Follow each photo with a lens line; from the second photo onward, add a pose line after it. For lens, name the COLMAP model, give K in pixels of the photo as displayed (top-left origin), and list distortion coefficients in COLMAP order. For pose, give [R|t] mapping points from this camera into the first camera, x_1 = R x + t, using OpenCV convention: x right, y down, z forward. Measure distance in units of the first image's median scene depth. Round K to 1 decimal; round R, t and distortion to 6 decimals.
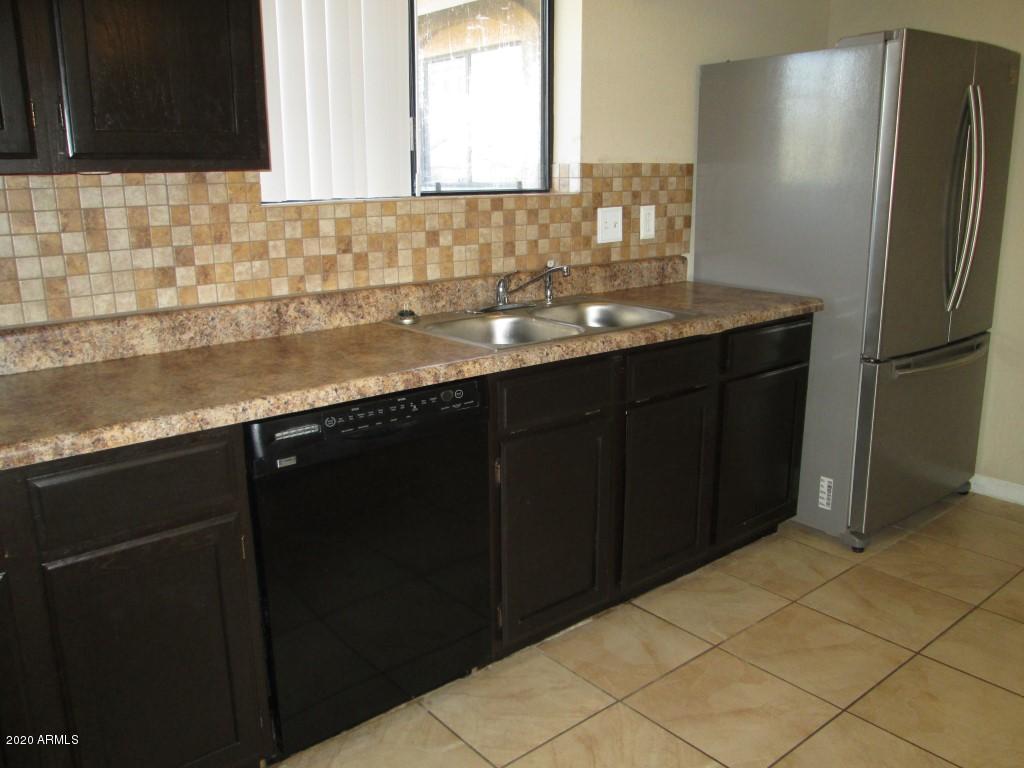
lens RADIAL K [[839.1, 0, 517.4], [0, 839.1, 381.9], [0, 0, 1]] dist [-0.056622, 0.016438]
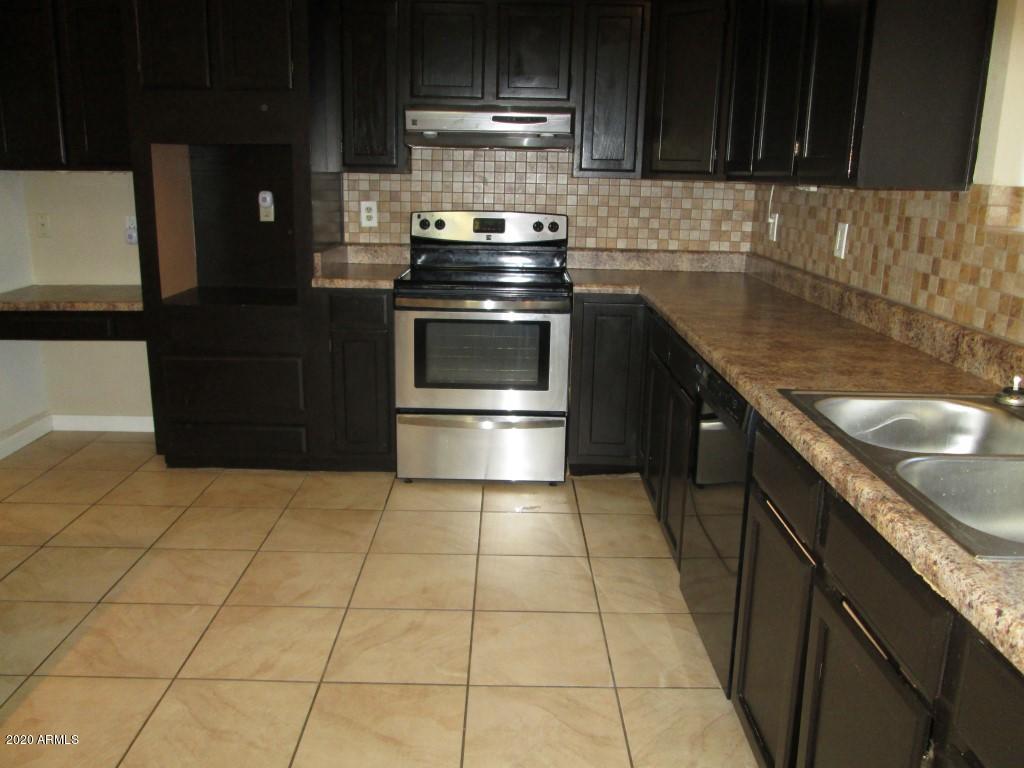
lens RADIAL K [[839.1, 0, 515.4], [0, 839.1, 382.4], [0, 0, 1]] dist [-0.056622, 0.016438]
pose [[-0.619431, 0.185310, -0.762867, 0.806873], [-0.212524, 0.895874, 0.390184, -0.322912], [0.755737, 0.403820, -0.515549, 1.205908]]
